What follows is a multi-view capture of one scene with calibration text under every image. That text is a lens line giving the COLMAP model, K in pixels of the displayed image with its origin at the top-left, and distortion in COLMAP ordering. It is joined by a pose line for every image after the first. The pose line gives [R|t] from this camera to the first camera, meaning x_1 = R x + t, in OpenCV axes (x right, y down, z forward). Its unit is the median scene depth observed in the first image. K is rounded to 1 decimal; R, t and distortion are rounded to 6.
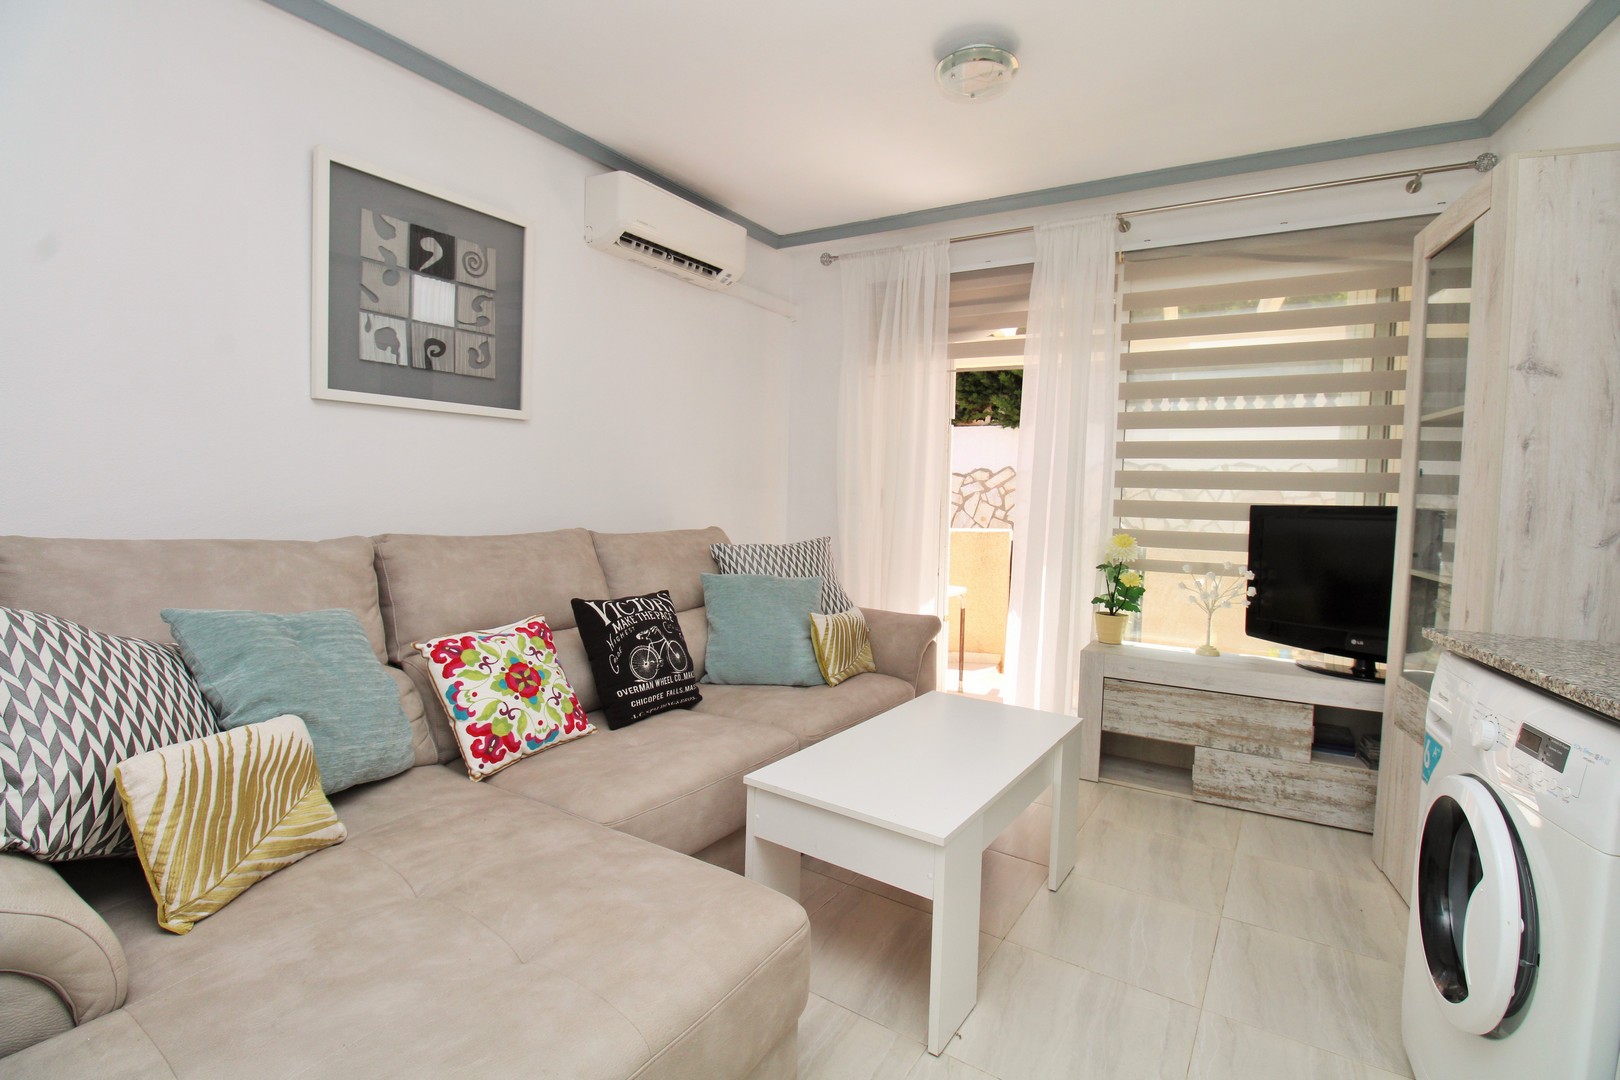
lens RADIAL K [[755.0, 0, 810.0], [0, 755.0, 531.3], [0, 0, 1]] dist [-0.001724, -0.013932]
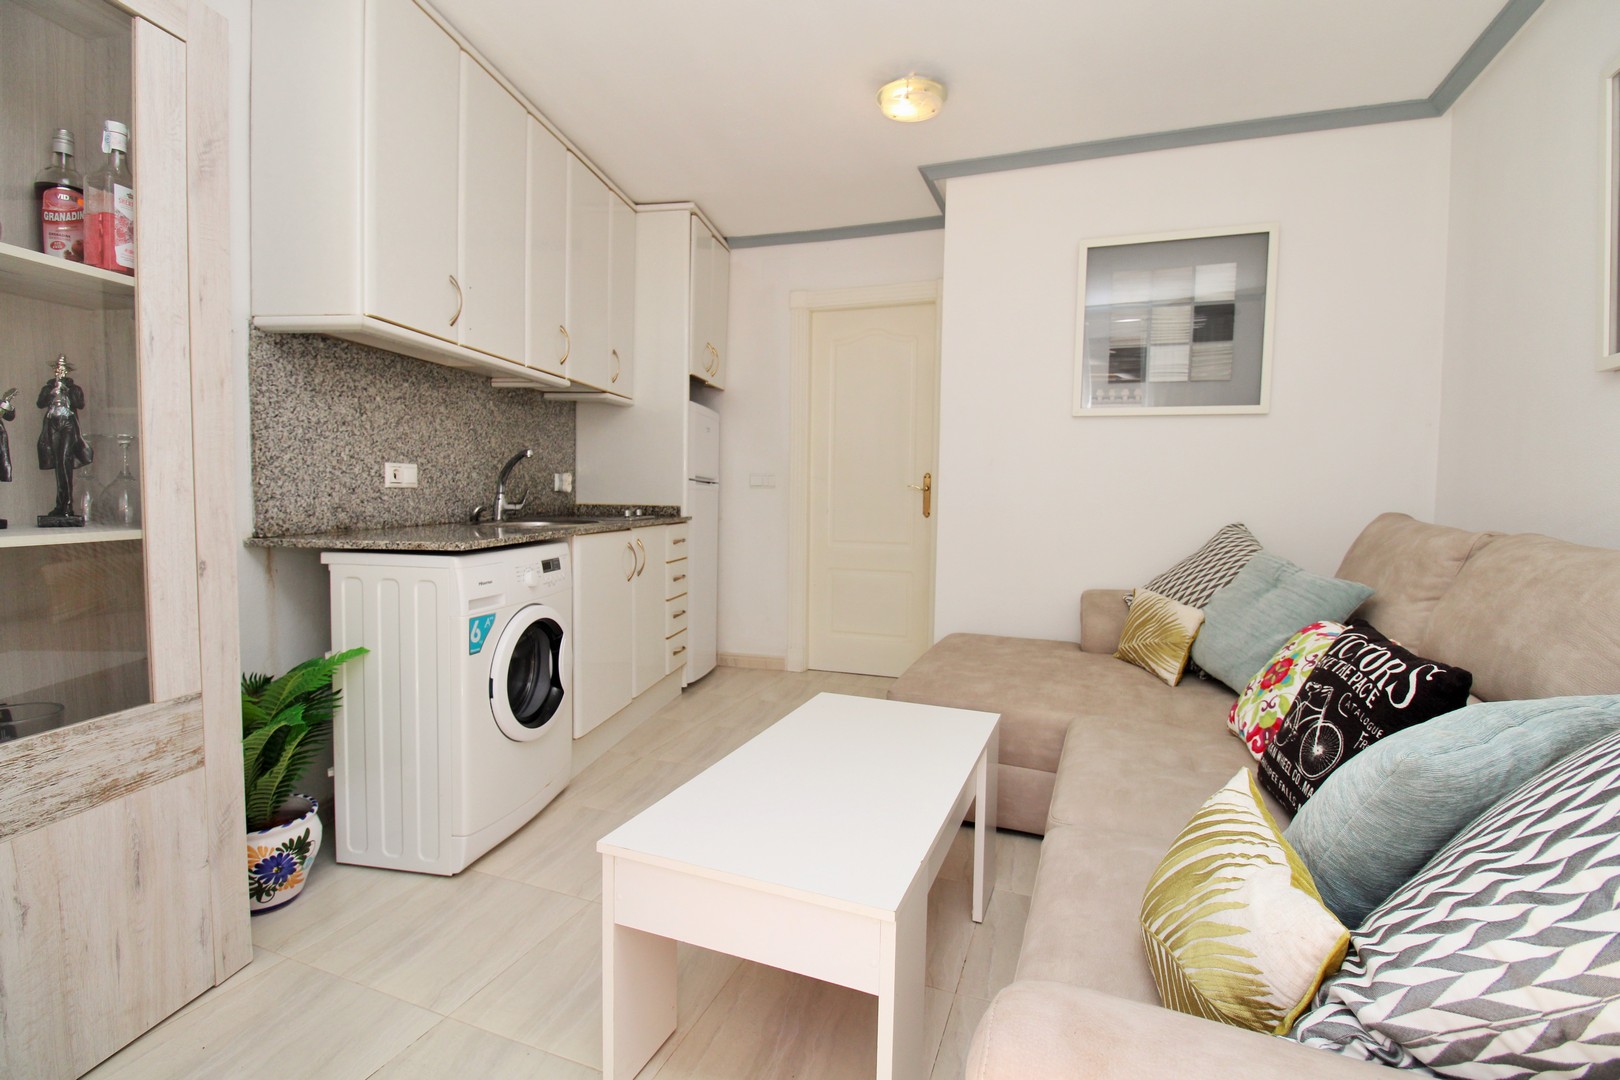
lens RADIAL K [[755.0, 0, 810.0], [0, 755.0, 531.3], [0, 0, 1]] dist [-0.001724, -0.013932]
pose [[-0.974970, -0.034814, -0.219594, 0.400701], [-0.057788, 0.993400, 0.099076, -0.038388], [0.214695, 0.109286, -0.970548, 1.785367]]
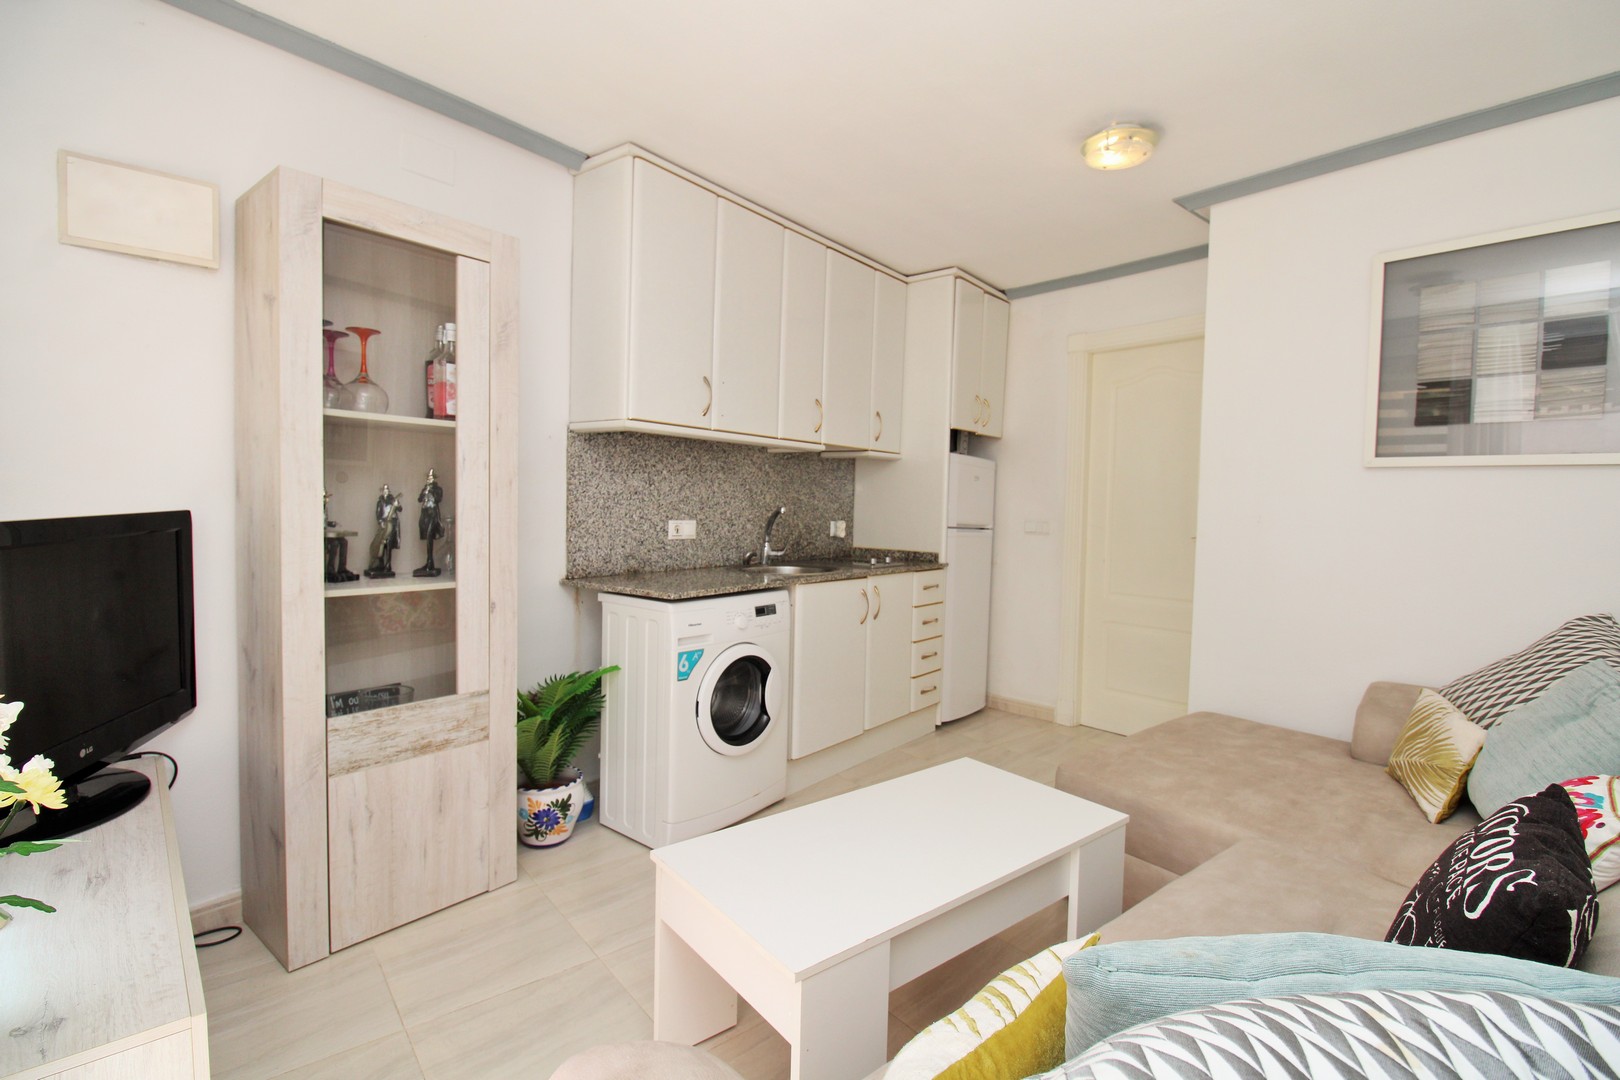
lens RADIAL K [[742.8, 0, 813.7], [0, 742.8, 530.3], [0, 0, 1]] dist [-0.001518, -0.013467]
pose [[-0.955135, -0.063948, 0.289184, 0.052283], [-0.037441, 0.994649, 0.096287, -0.132674], [-0.293794, 0.081140, -0.952419, 1.842370]]
